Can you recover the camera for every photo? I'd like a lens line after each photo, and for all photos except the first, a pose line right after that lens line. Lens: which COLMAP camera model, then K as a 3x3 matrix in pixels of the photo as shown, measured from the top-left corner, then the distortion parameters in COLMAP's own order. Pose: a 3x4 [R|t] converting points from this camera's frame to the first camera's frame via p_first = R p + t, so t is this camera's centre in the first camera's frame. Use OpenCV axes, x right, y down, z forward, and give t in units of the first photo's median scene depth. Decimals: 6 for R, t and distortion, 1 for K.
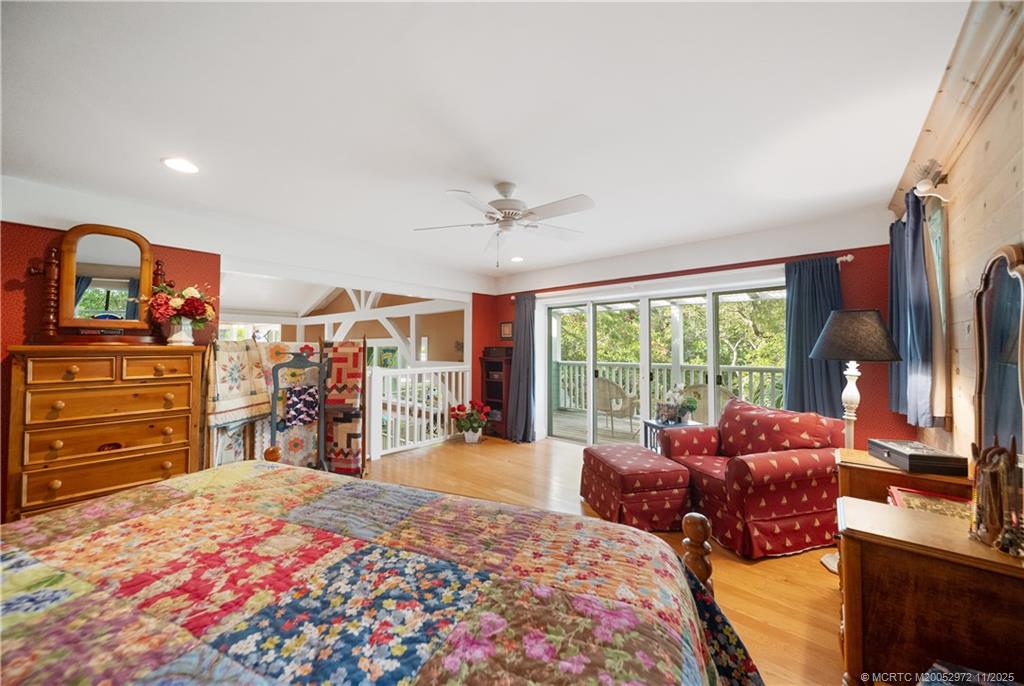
lens RADIAL K [[375.9, 0, 512.3], [0, 375.9, 339.4], [0, 0, 1]] dist [-0.001222, 0.000057]
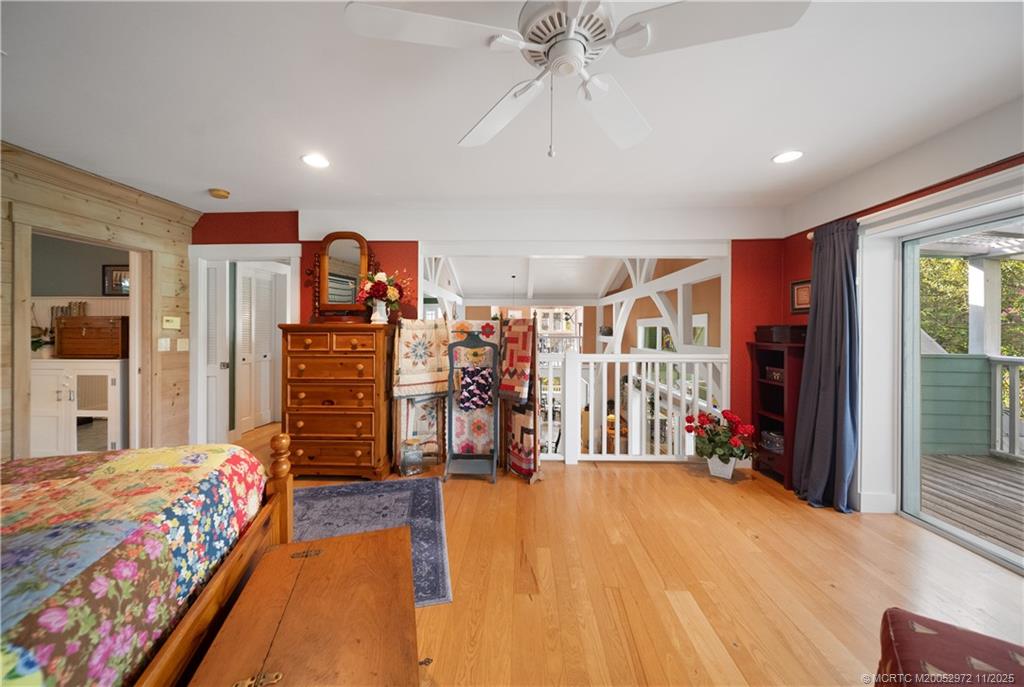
lens RADIAL K [[375.9, 0, 514.8], [0, 375.9, 328.1], [0, 0, 1]] dist [-0.001222, 0.000057]
pose [[0.635740, 0.000680, -0.771903, 0.221414], [0.013791, 0.999830, 0.012239, 0.016887], [0.771780, -0.018426, 0.635623, 0.467042]]
